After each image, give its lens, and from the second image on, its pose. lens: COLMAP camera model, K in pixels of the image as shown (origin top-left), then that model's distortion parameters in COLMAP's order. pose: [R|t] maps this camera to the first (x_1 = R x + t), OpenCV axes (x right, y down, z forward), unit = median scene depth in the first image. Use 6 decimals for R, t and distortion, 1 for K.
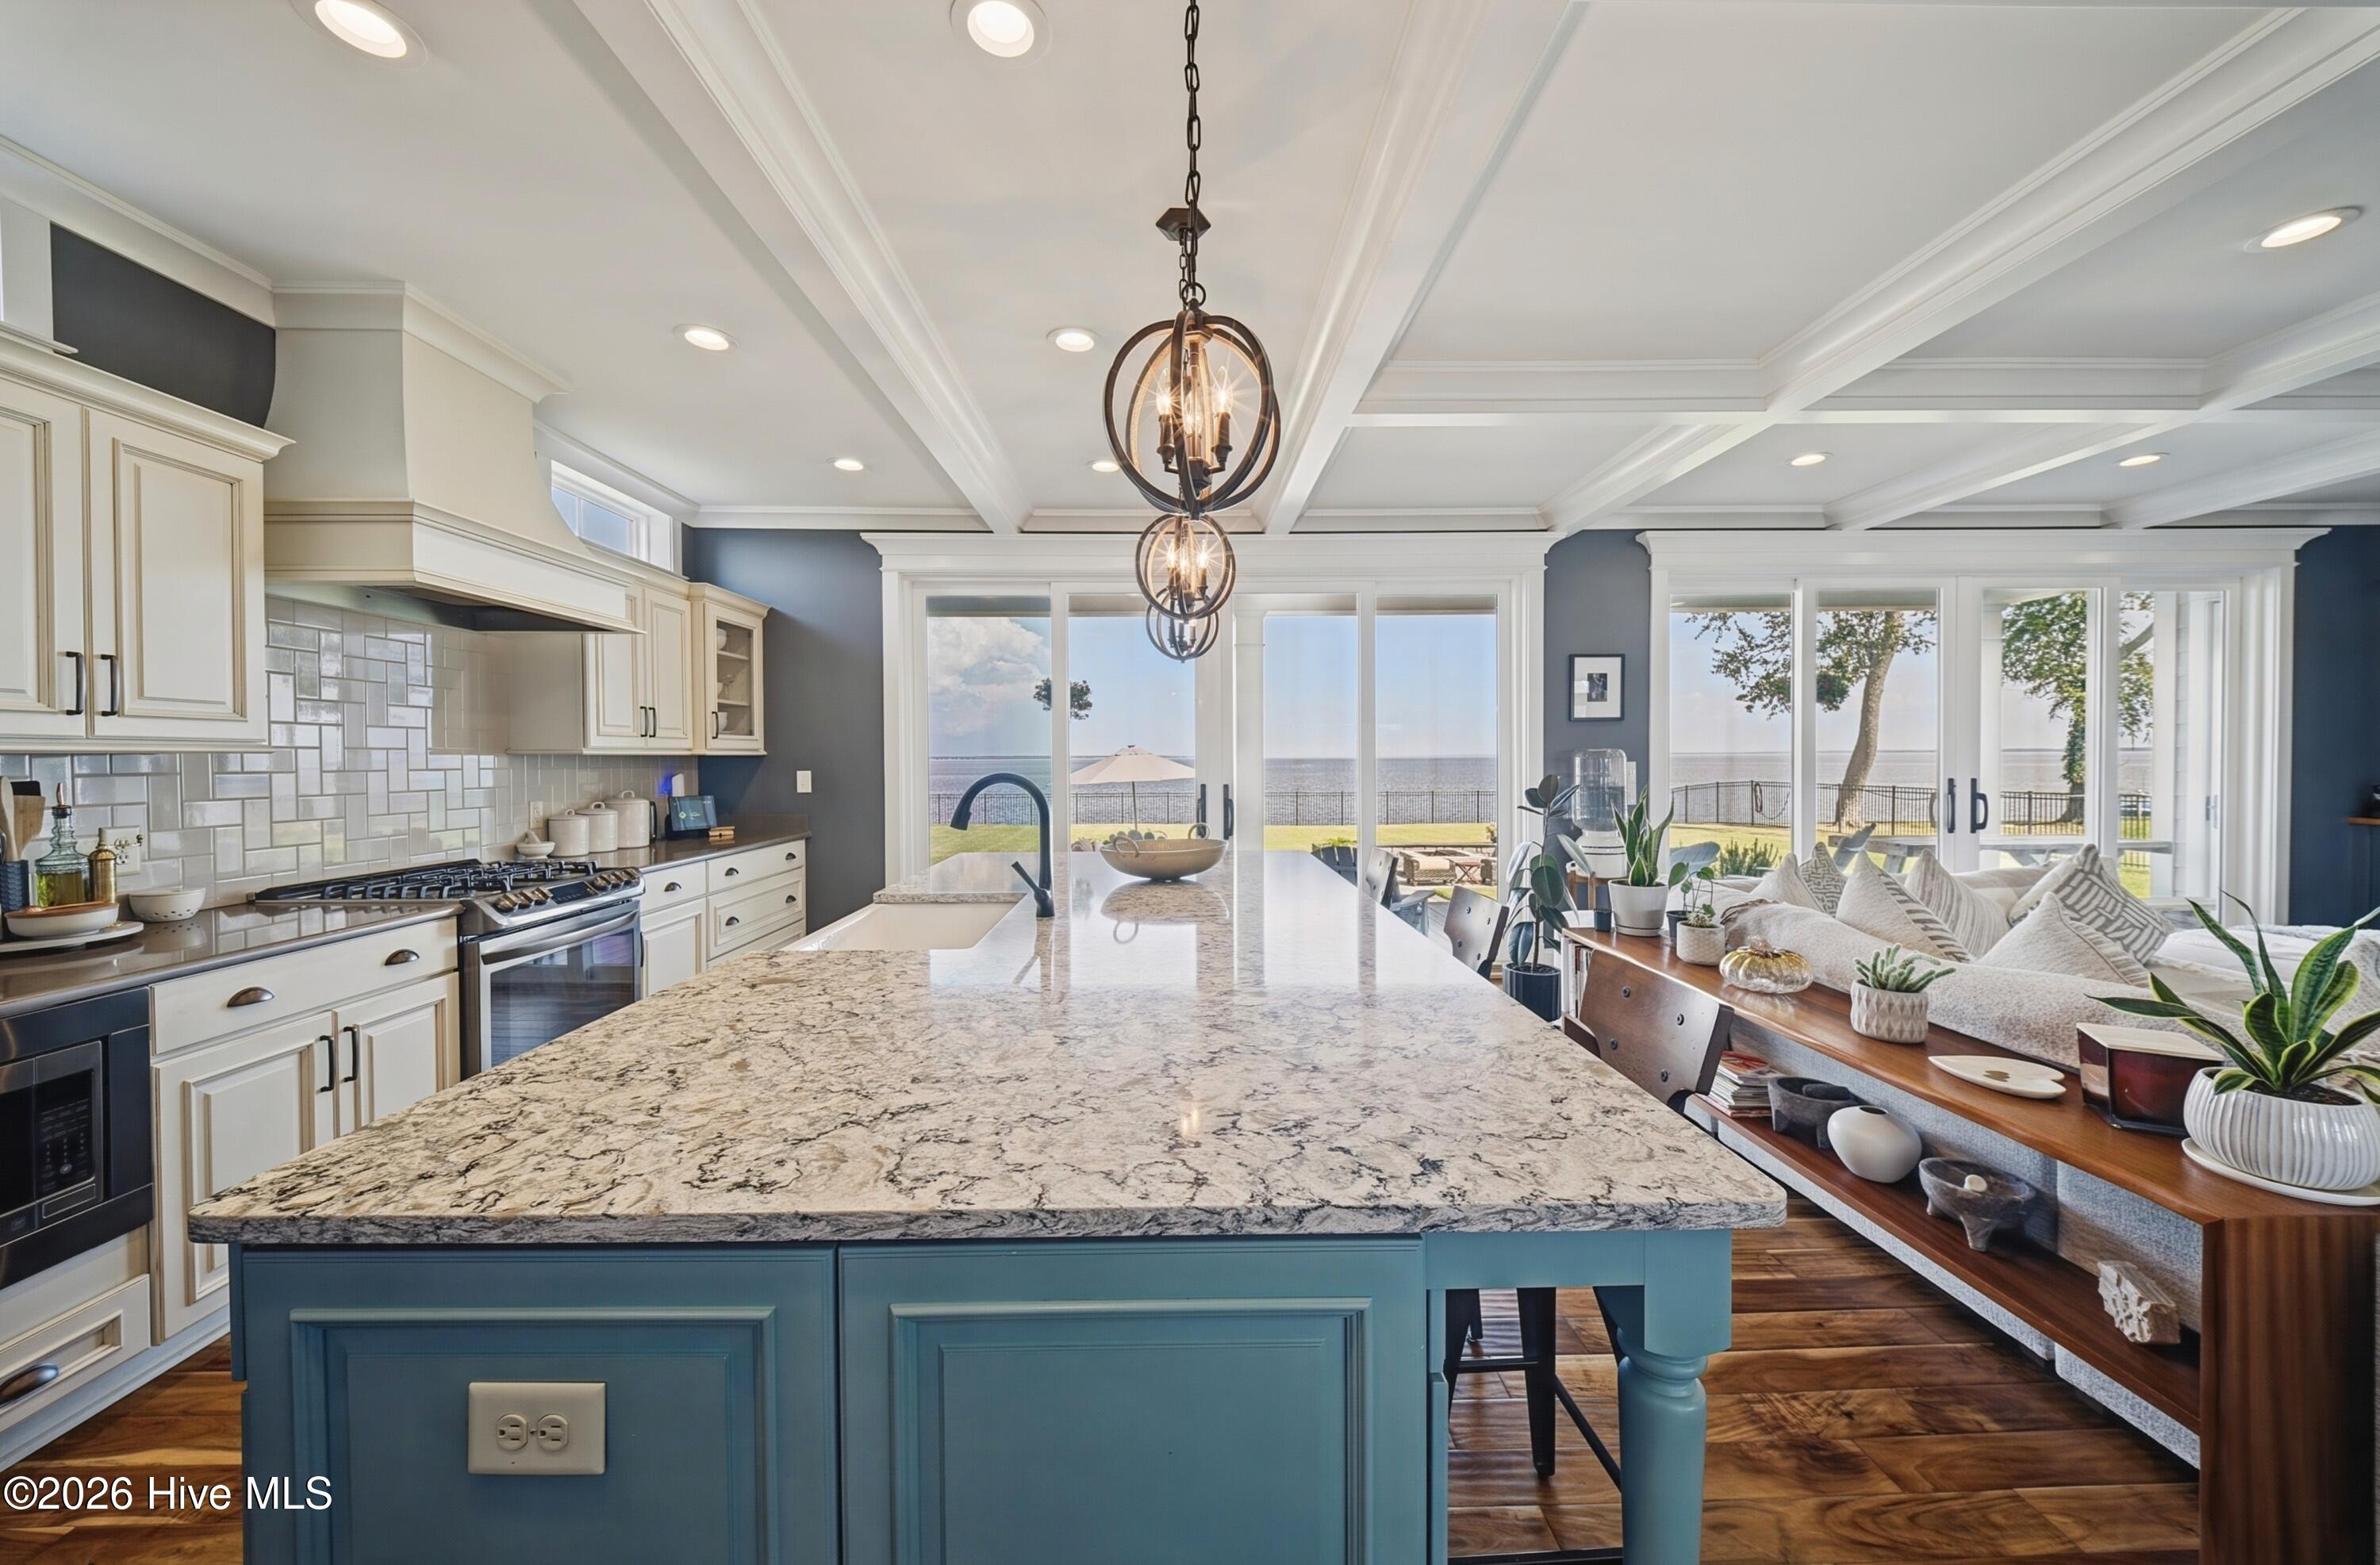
lens RADIAL K [[834.9, 0, 1188.3], [0, 834.9, 772.1], [0, 0, 1]] dist [0.003388, -0.002766]
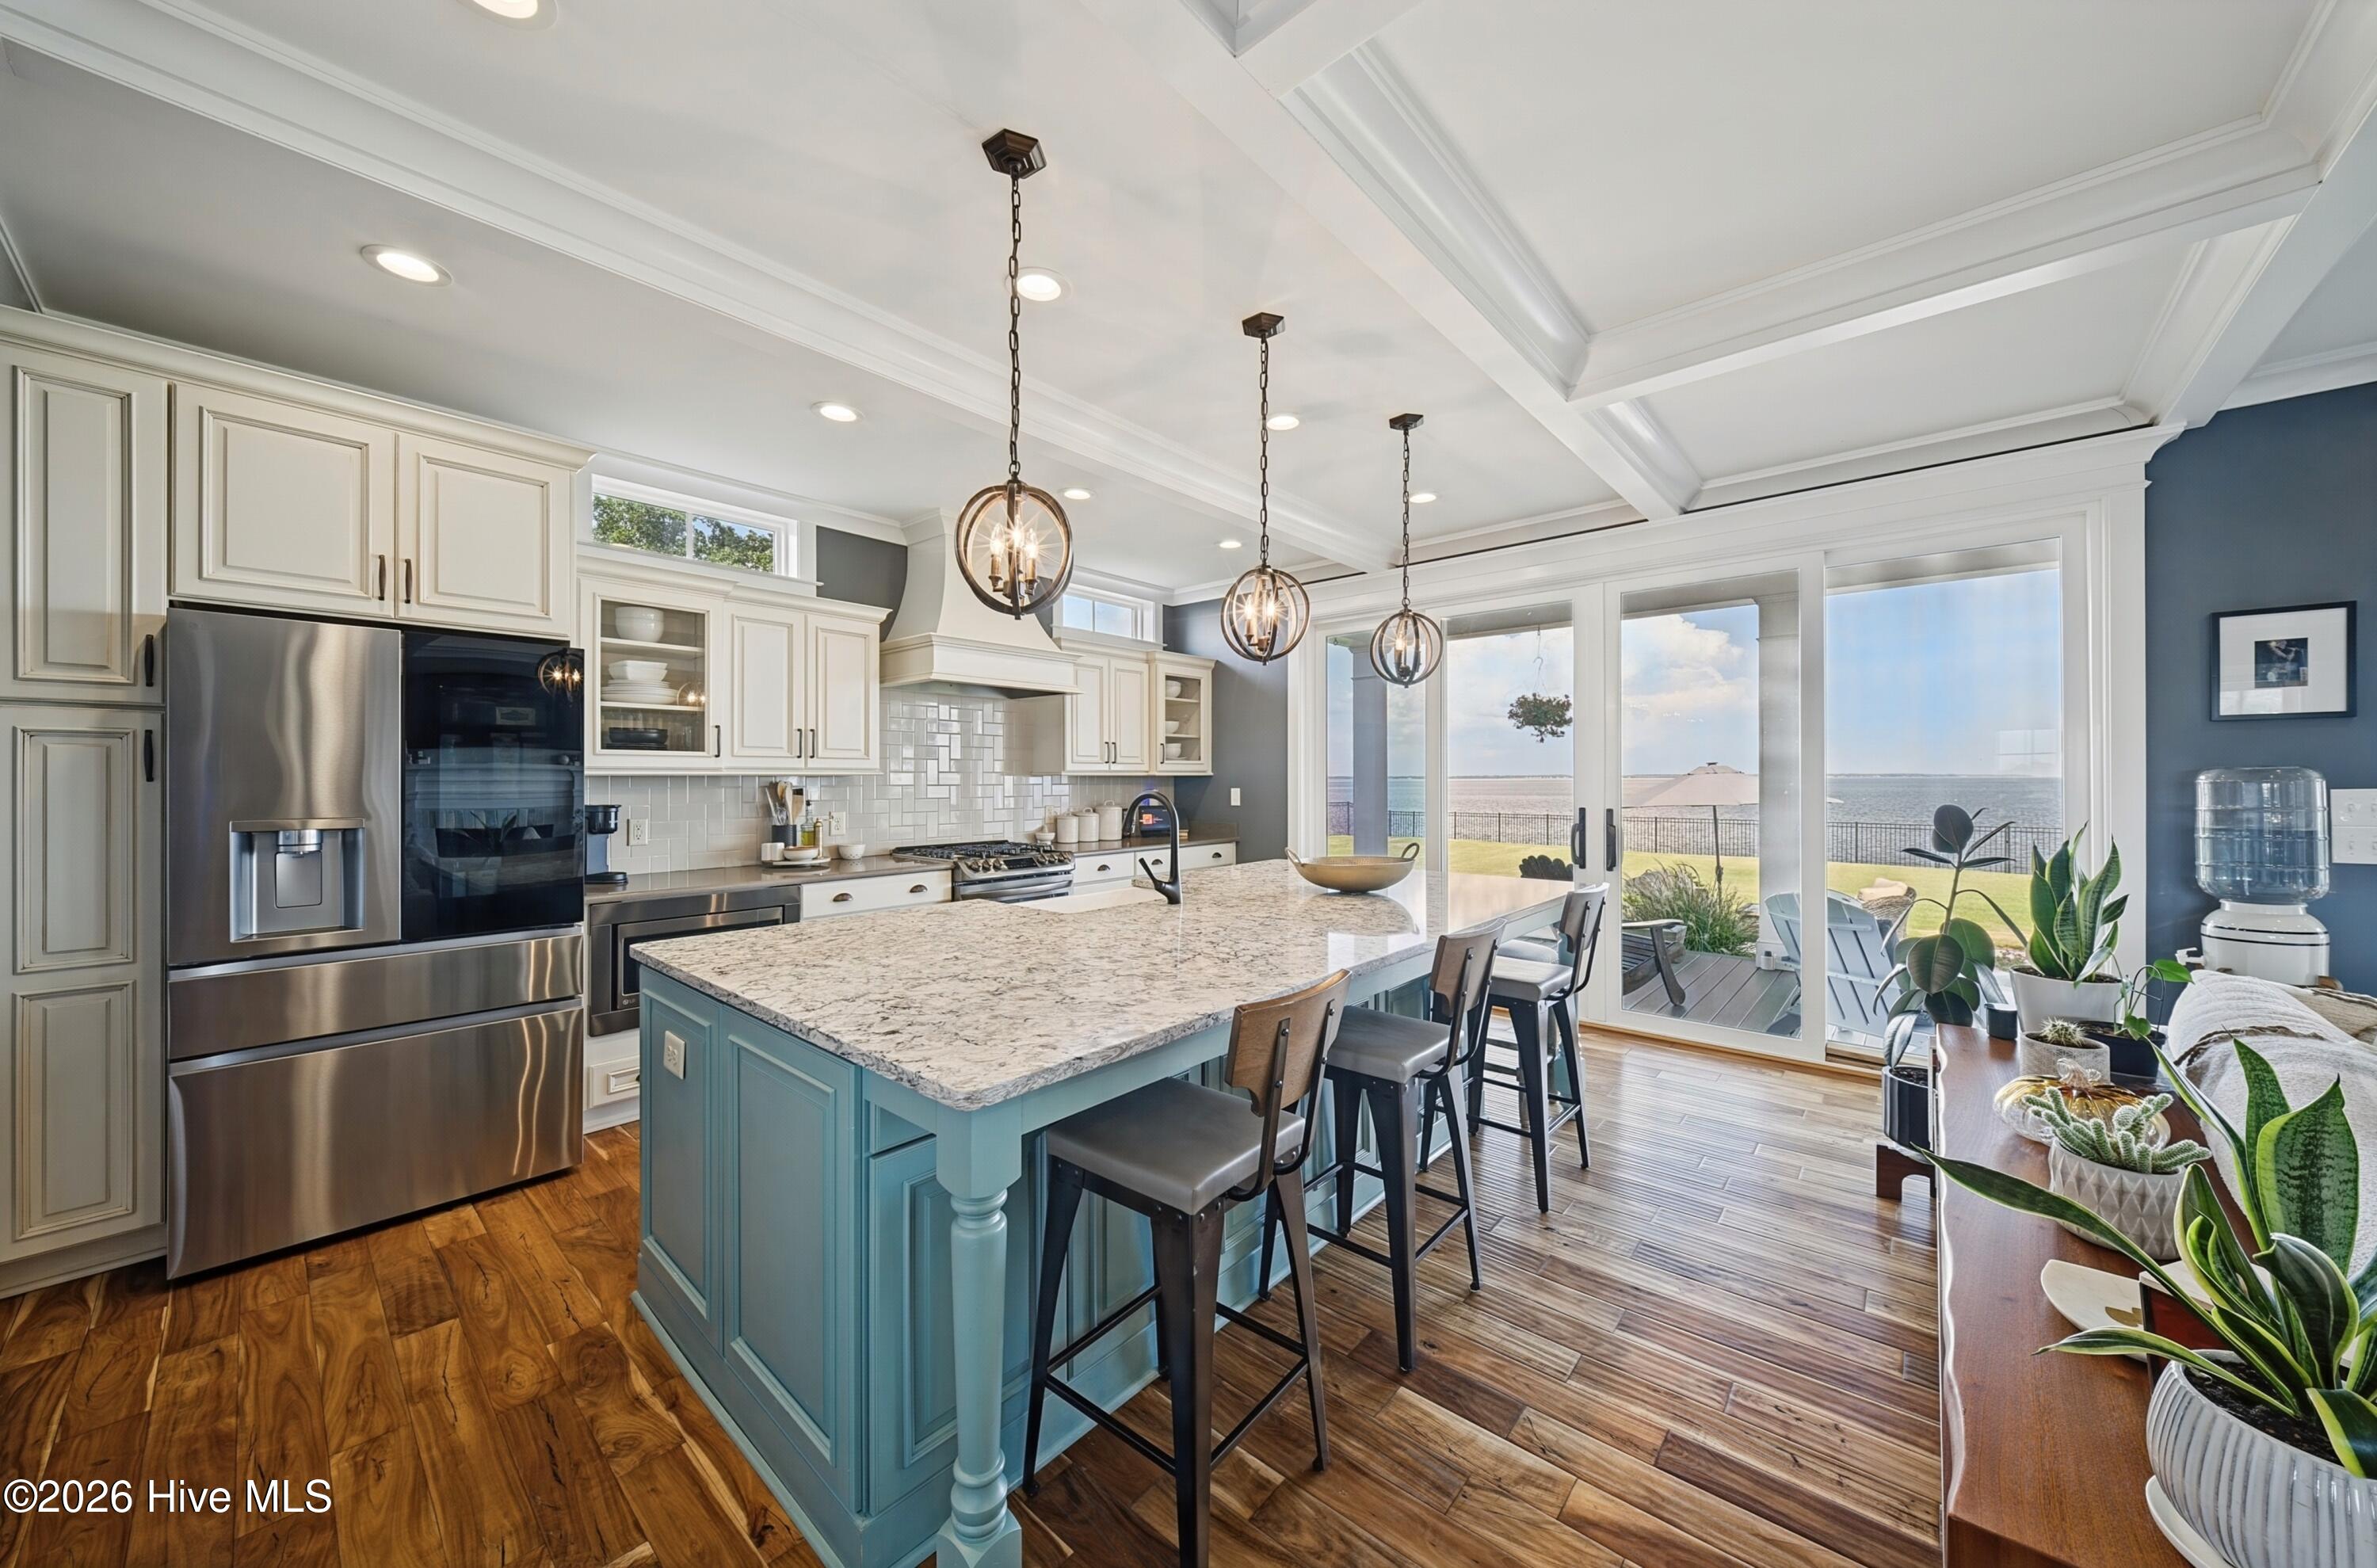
lens RADIAL K [[833.9, 0, 1177.1], [0, 833.9, 779.7], [0, 0, 1]] dist [0.003388, -0.002766]
pose [[0.731339, 0.004764, -0.681998, 0.338751], [-0.013265, 0.999886, -0.007240, -0.003949], [0.681885, 0.014342, 0.731319, 0.033631]]
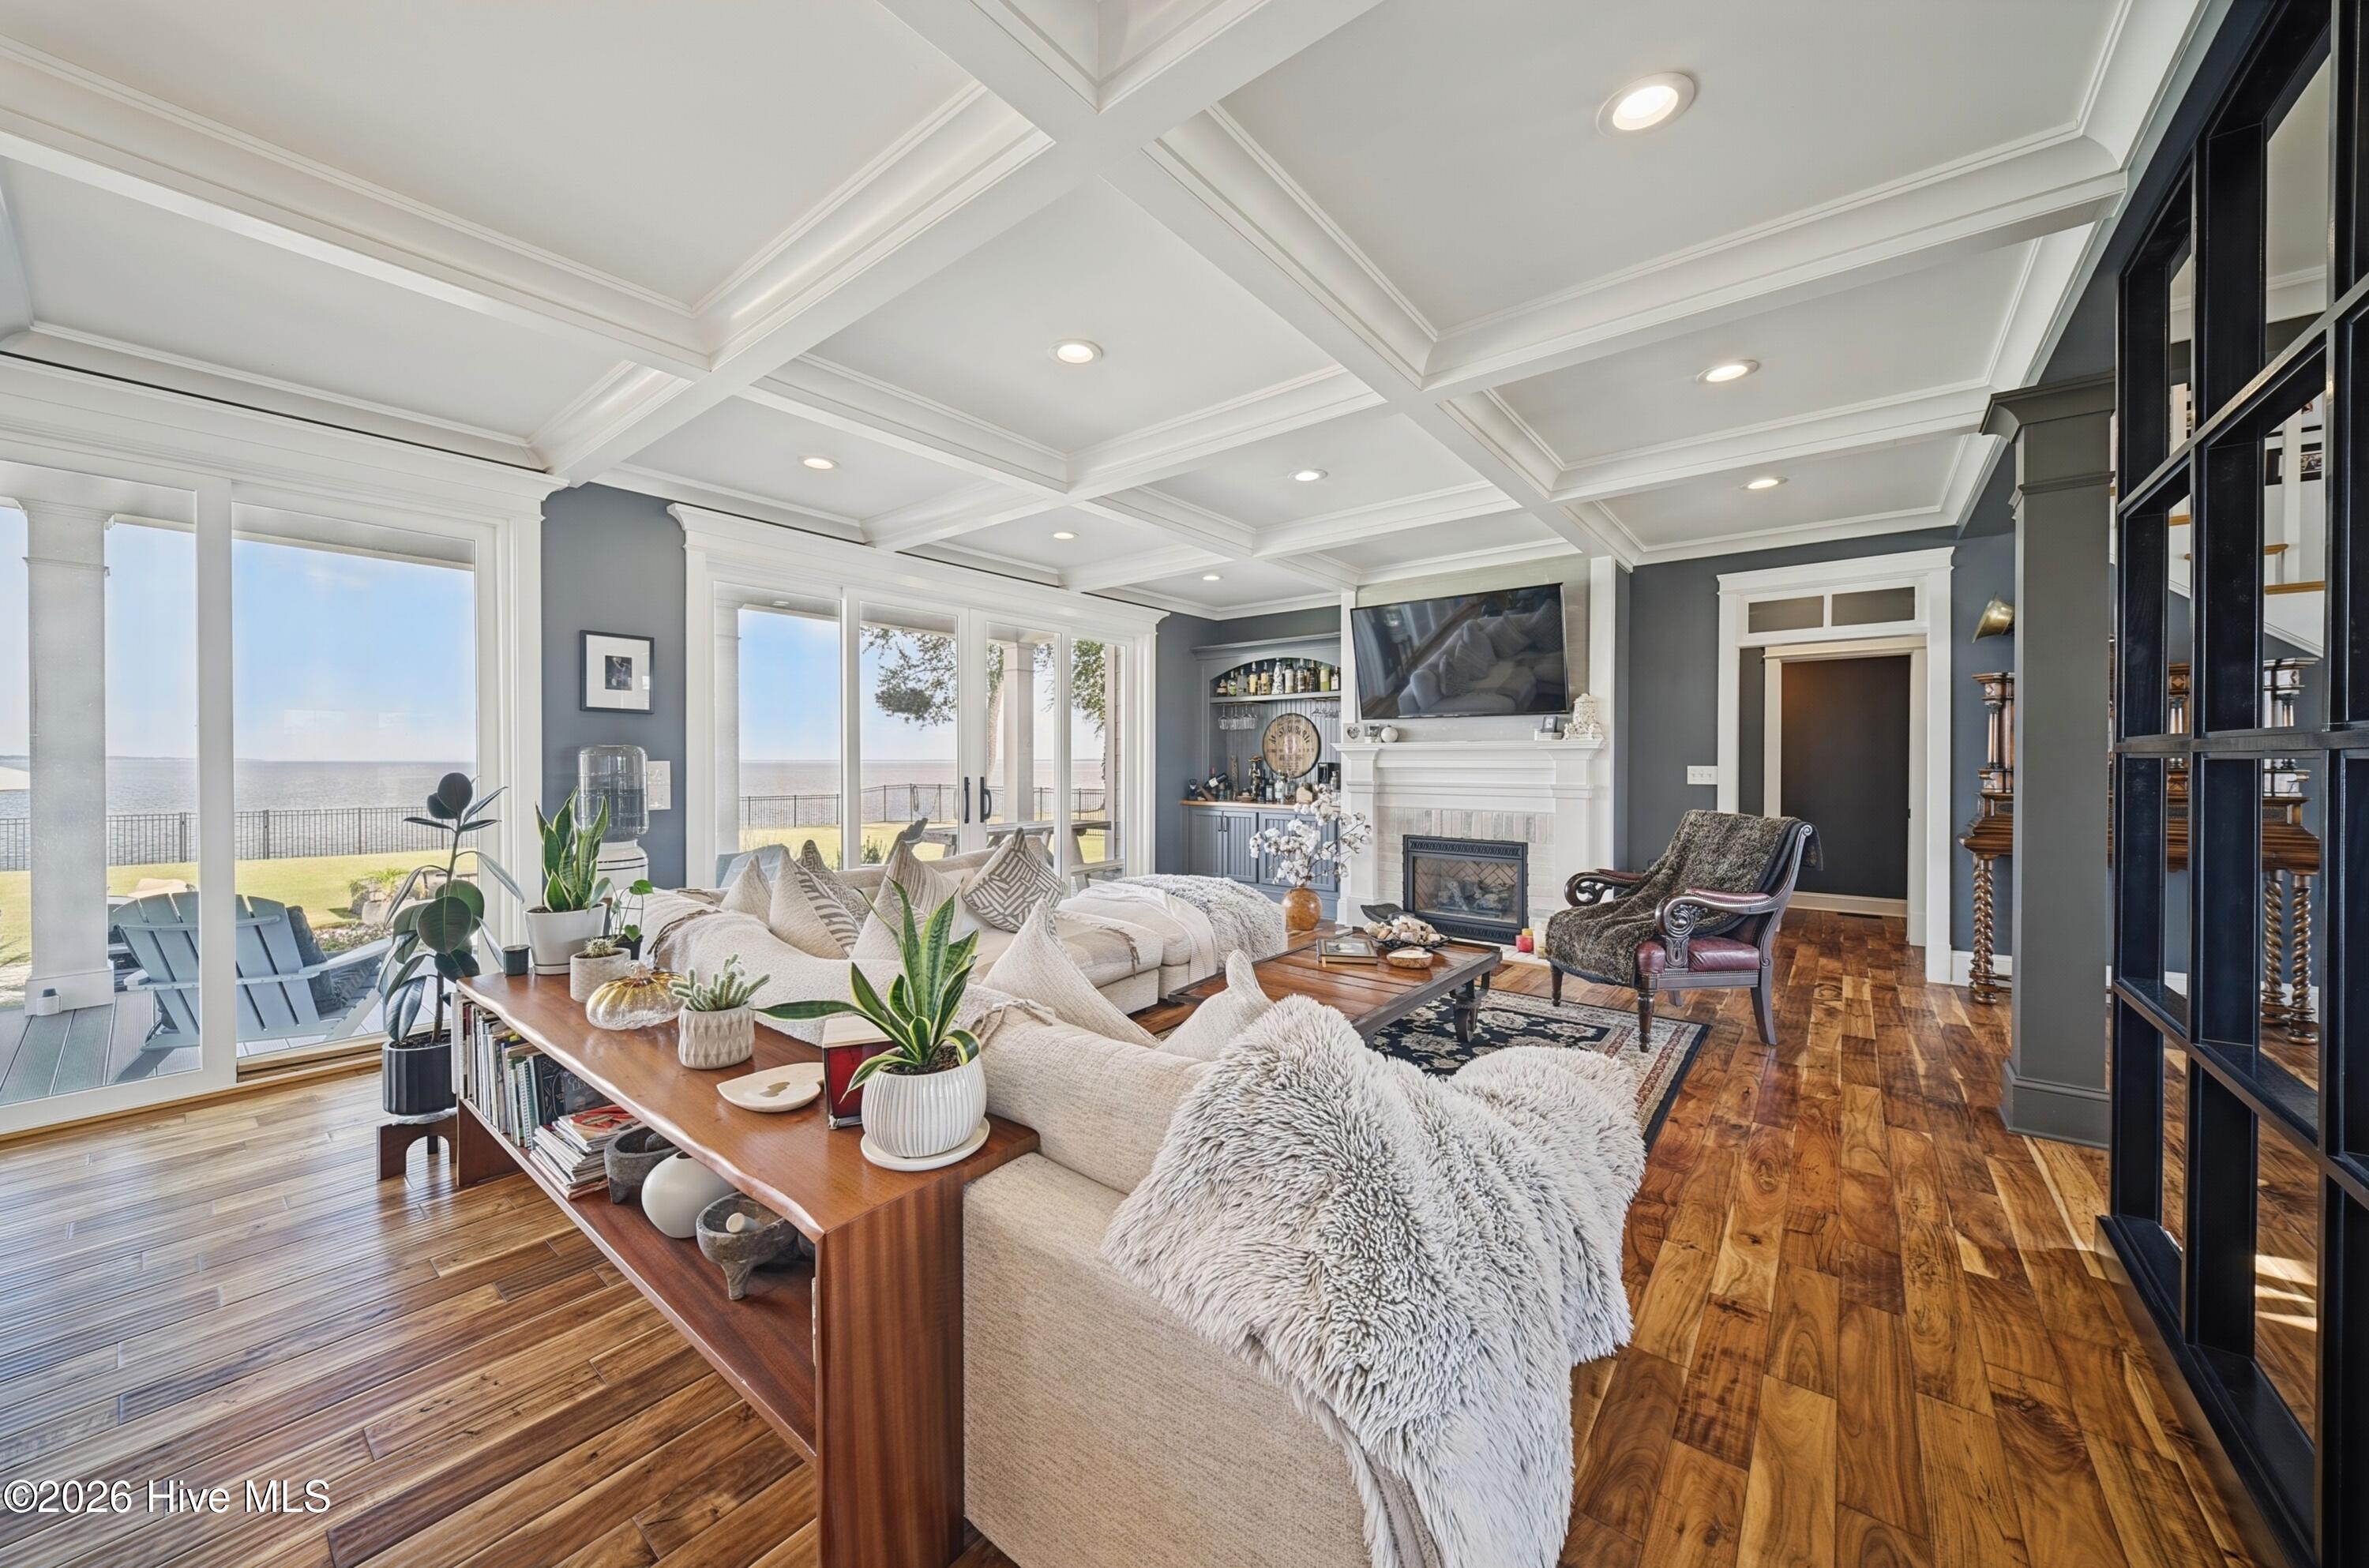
lens RADIAL K [[831.0, 0, 1175.5], [0, 831.0, 764.9], [0, 0, 1]] dist [0.003388, -0.002766]
pose [[0.635602, 0.004916, 0.772002, 0.209075], [0.007248, 0.999898, -0.012334, 0.007052], [-0.771983, 0.013435, 0.635501, 0.025467]]
